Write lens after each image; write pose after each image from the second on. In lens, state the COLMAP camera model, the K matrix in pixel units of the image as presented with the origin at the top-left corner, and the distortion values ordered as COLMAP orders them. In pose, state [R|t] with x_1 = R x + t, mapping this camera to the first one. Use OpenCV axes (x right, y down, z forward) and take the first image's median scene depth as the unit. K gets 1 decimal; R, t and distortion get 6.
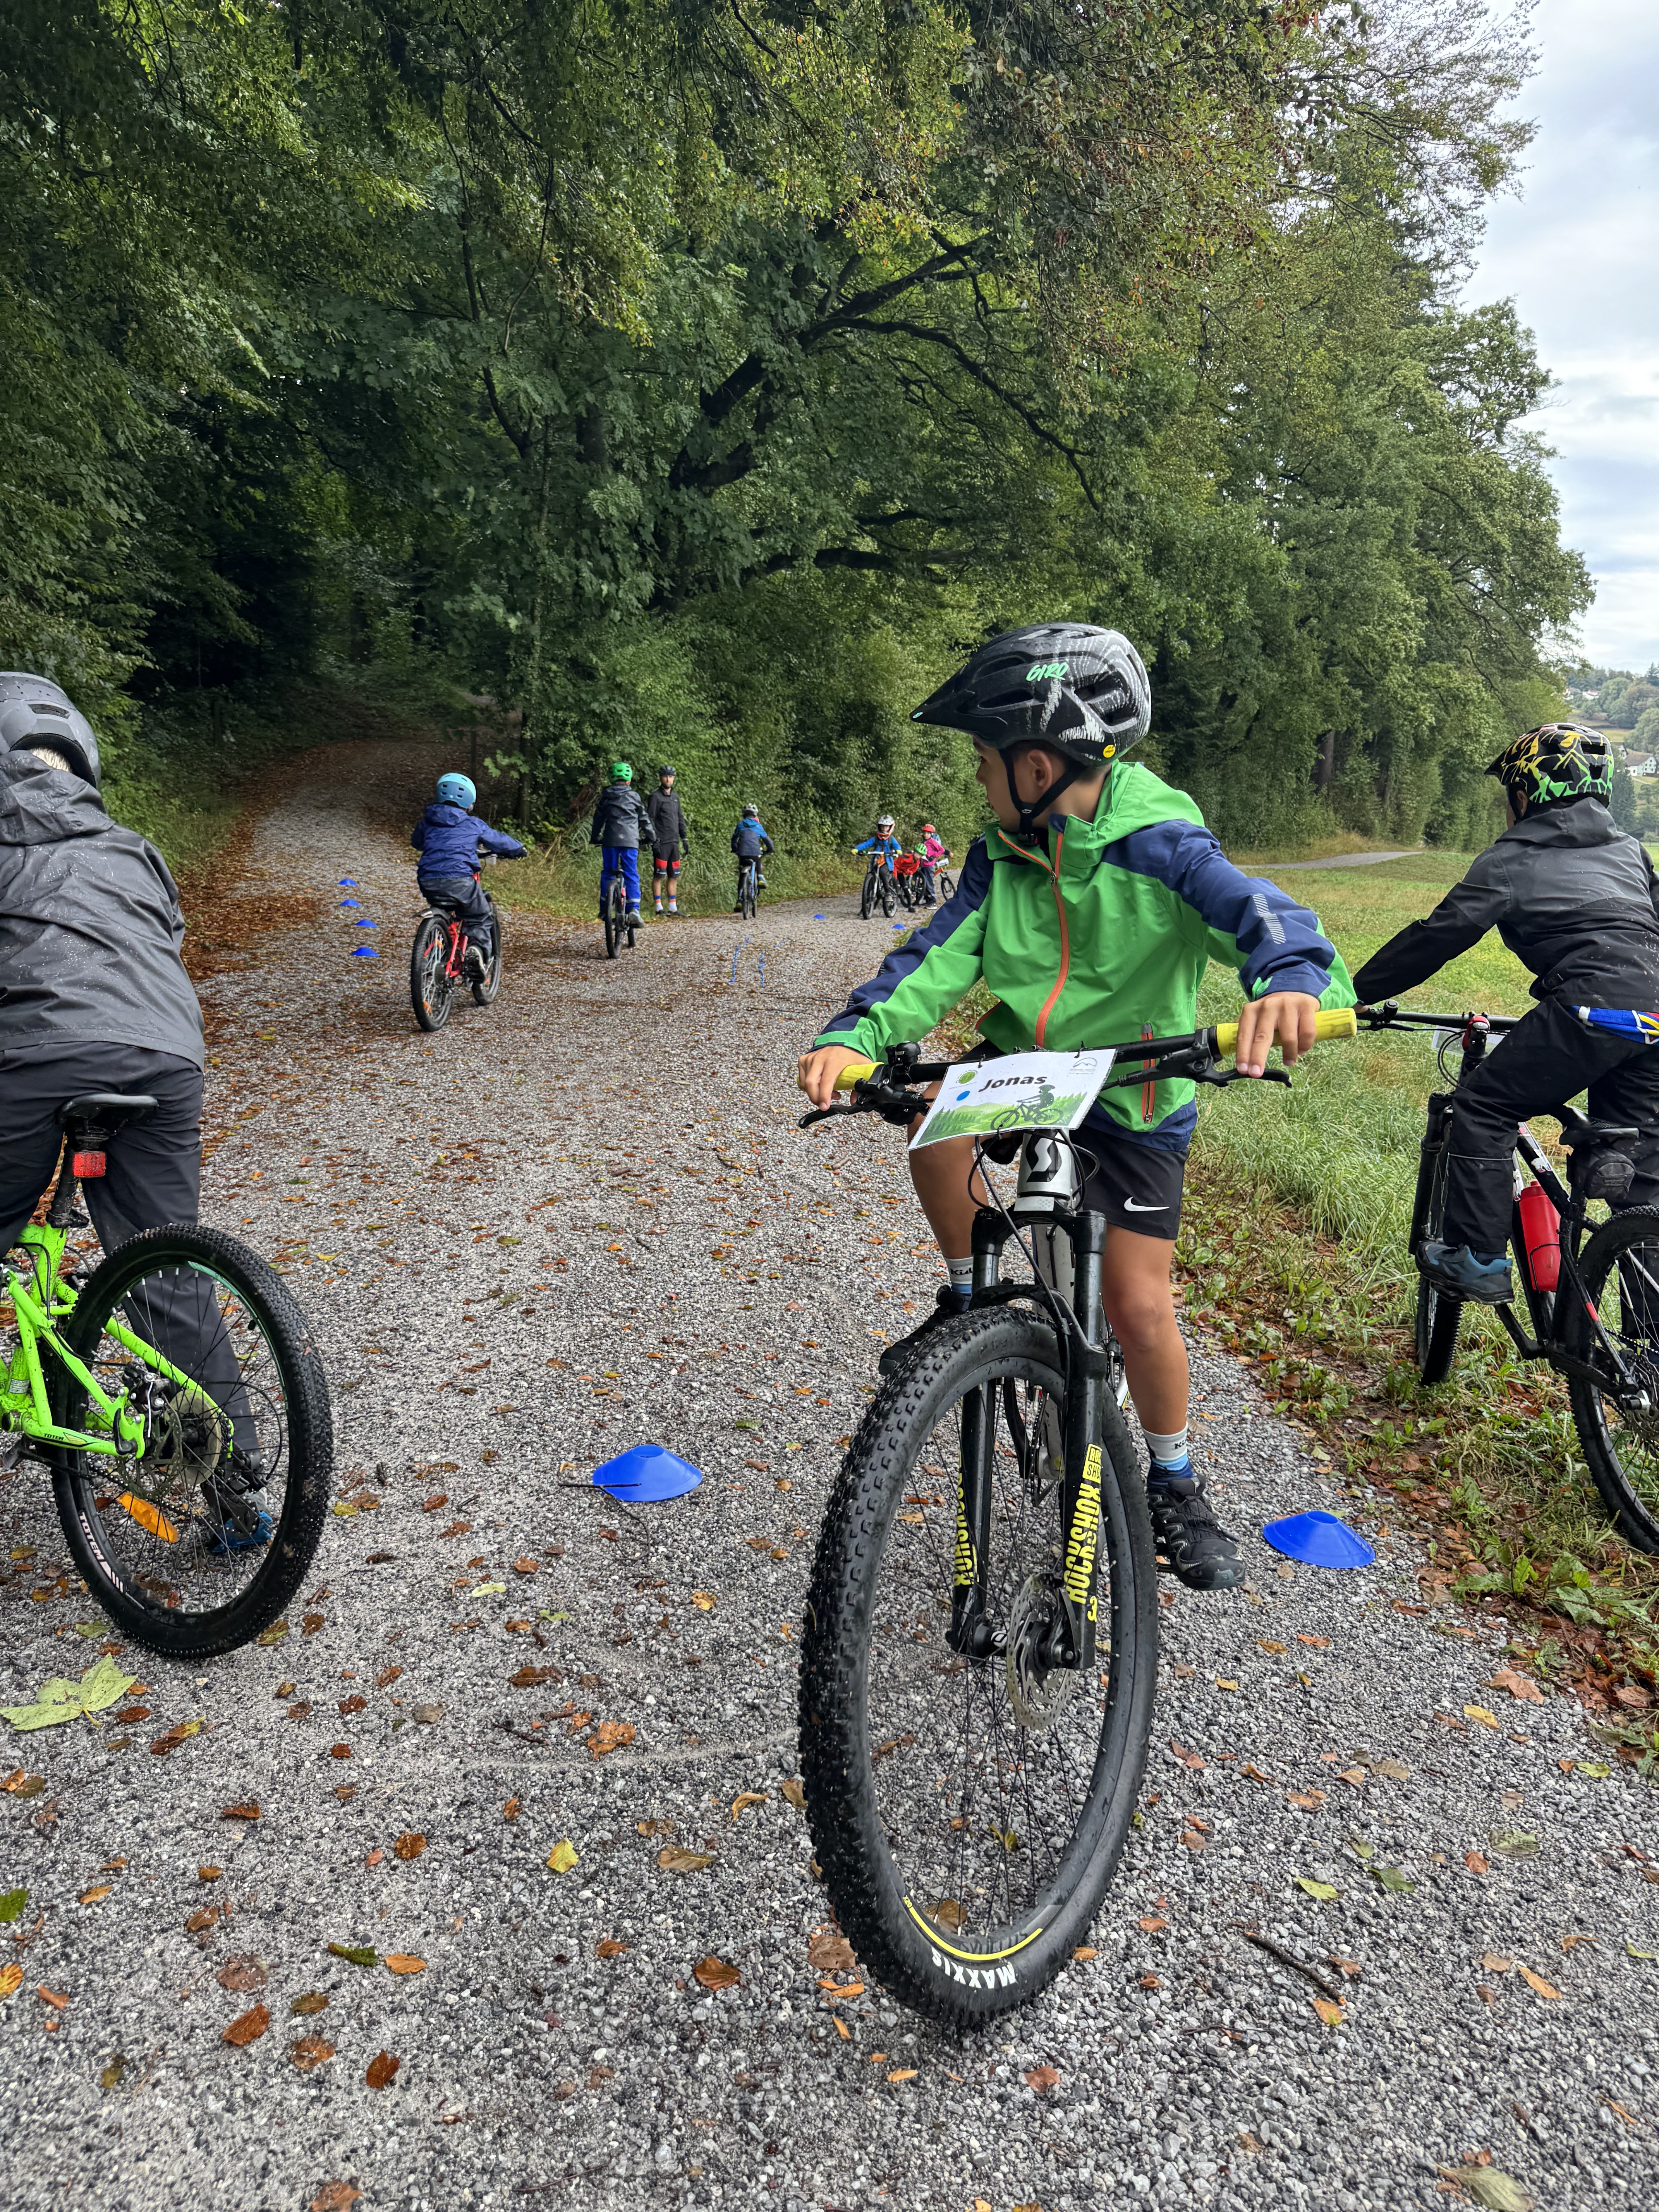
lens RADIAL K [[1550.6, 0, 818.4], [0, 1550.6, 1119.3], [0, 0, 1]] dist [0.004588, -0.008835]
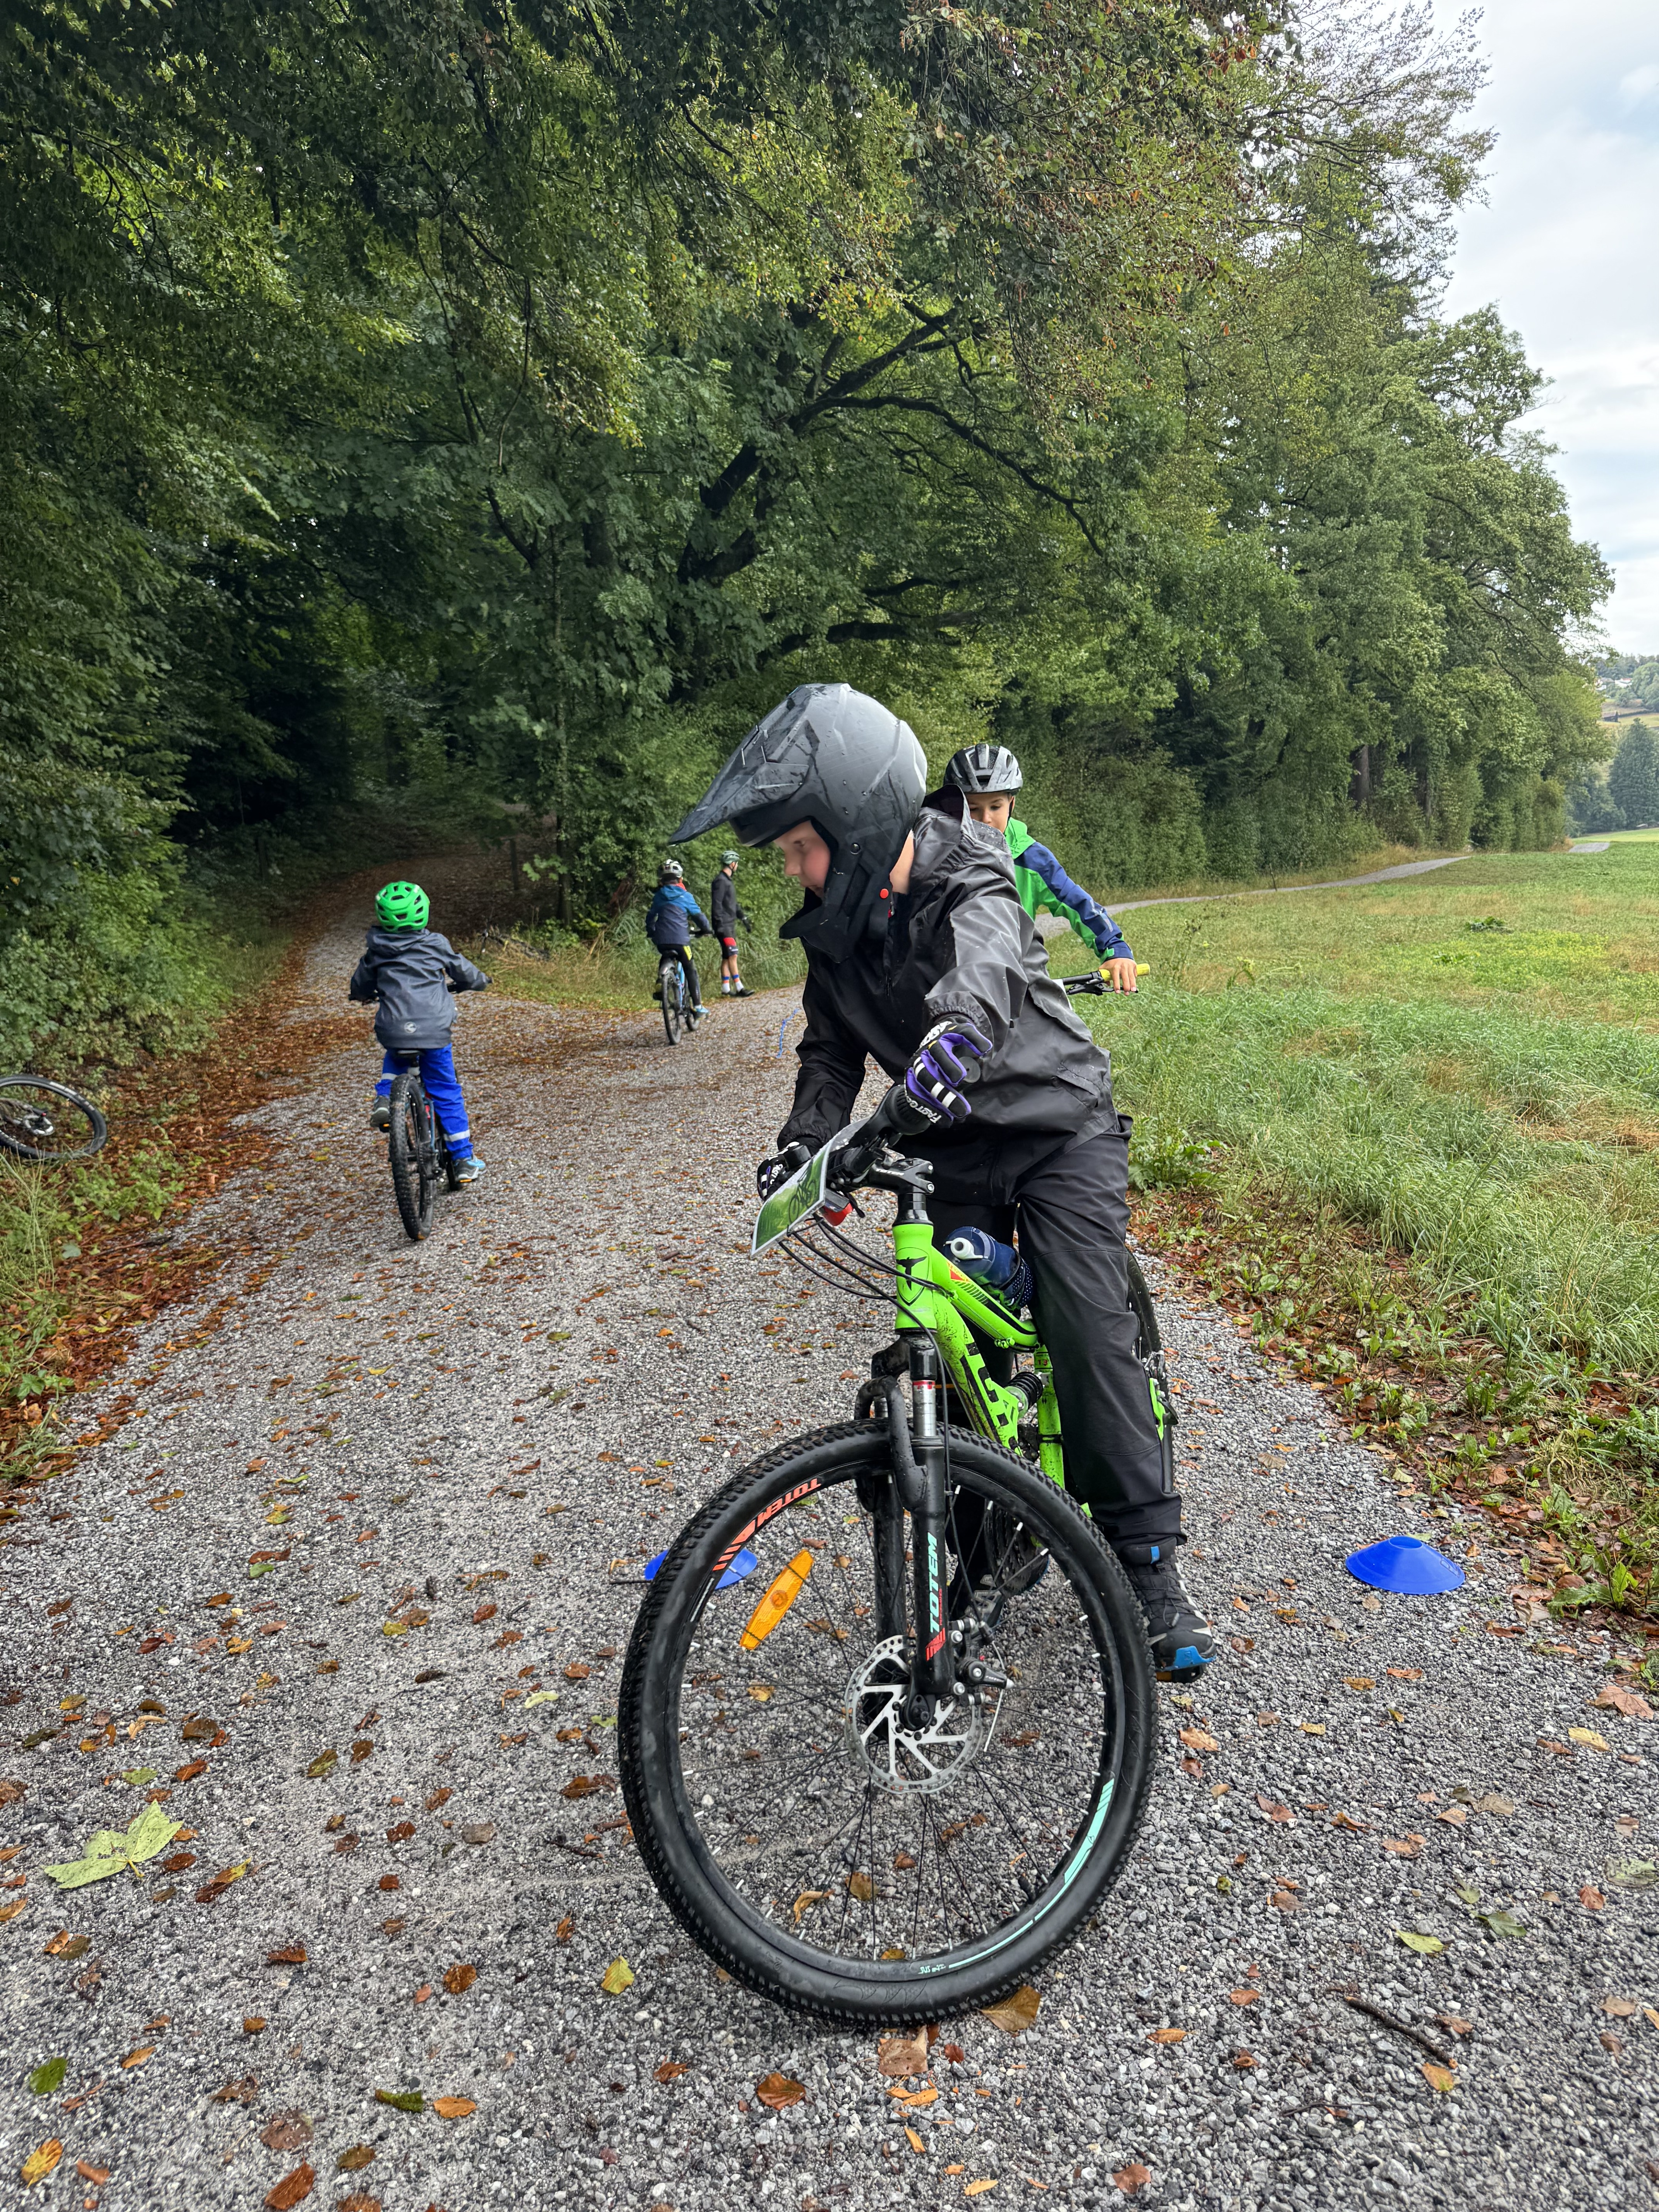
lens RADIAL K [[1553.4, 0, 836.3], [0, 1553.4, 1124.8], [0, 0, 1]] dist [0.000397, -0.007435]
pose [[0.994278, -0.102081, -0.031487, 0.054131], [0.100707, 0.994007, -0.042520, 0.009557], [0.035639, 0.039105, 0.998599, 0.033471]]
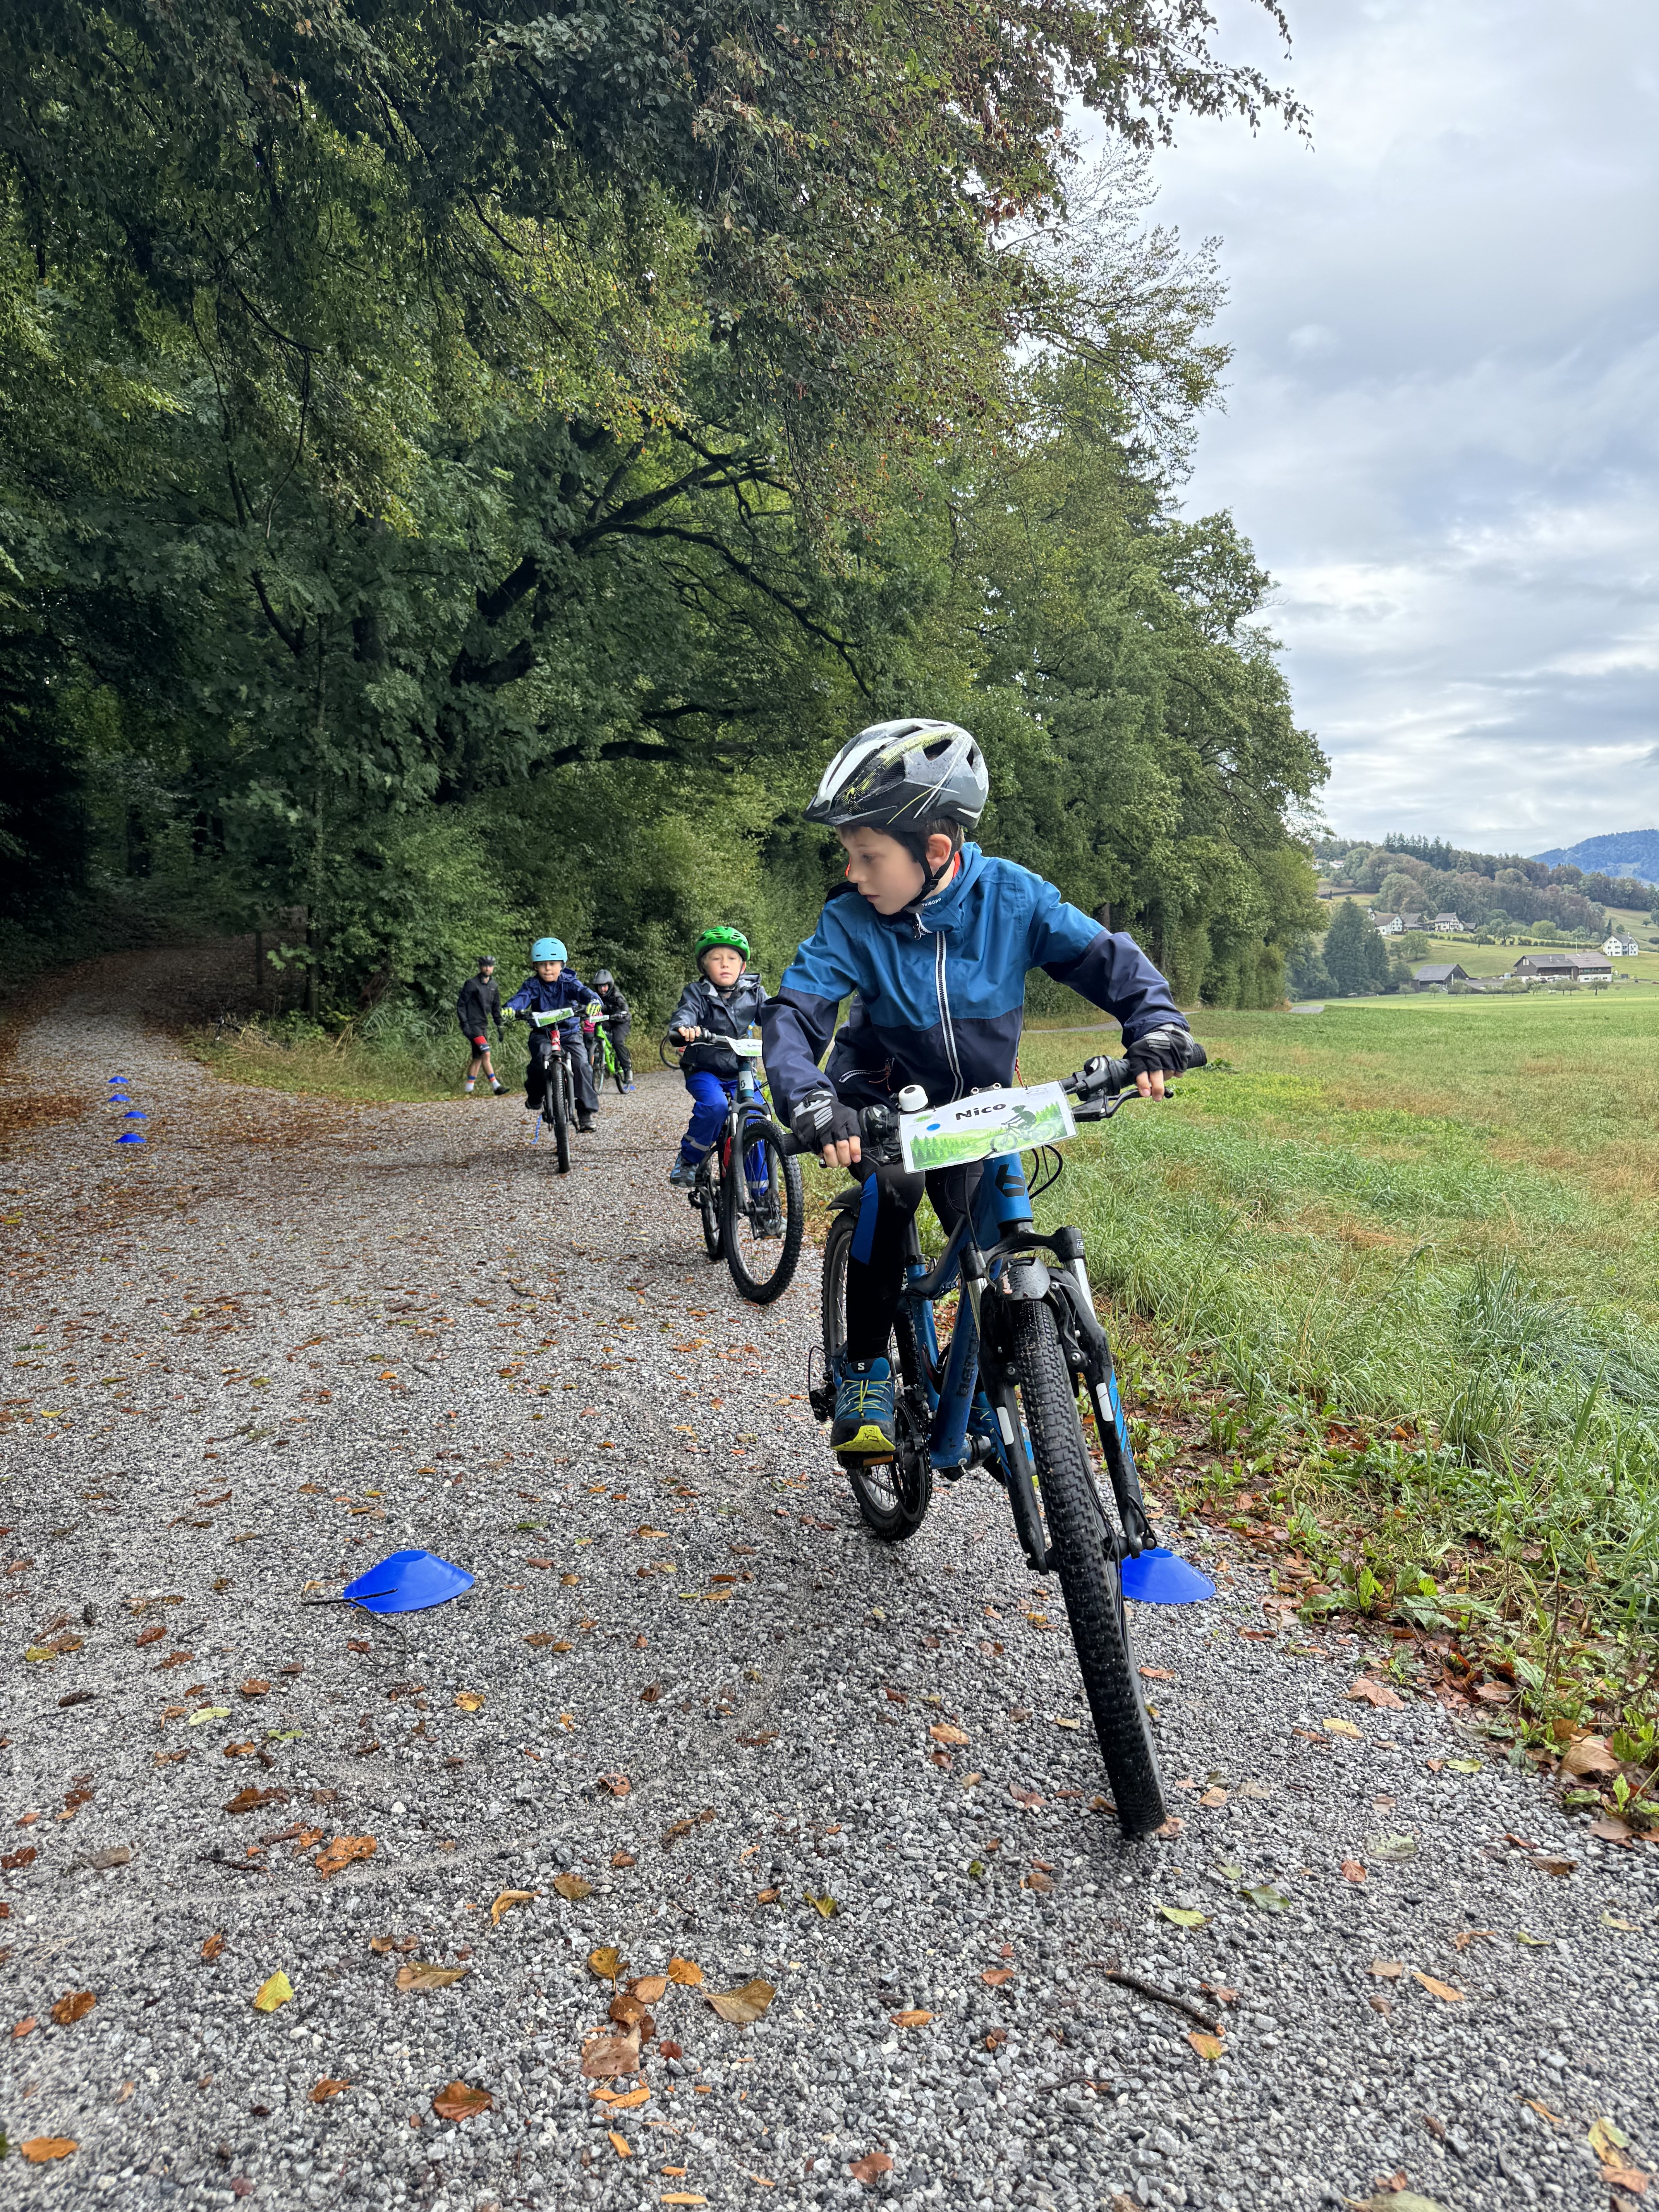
lens RADIAL K [[1554.3, 0, 841.1], [0, 1554.3, 1115.7], [0, 0, 1]] dist [0.006395, -0.009528]
pose [[0.988910, -0.065214, 0.133434, 0.049459], [0.080723, 0.990158, -0.114327, 0.147724], [-0.124665, 0.123830, 0.984441, 0.121203]]
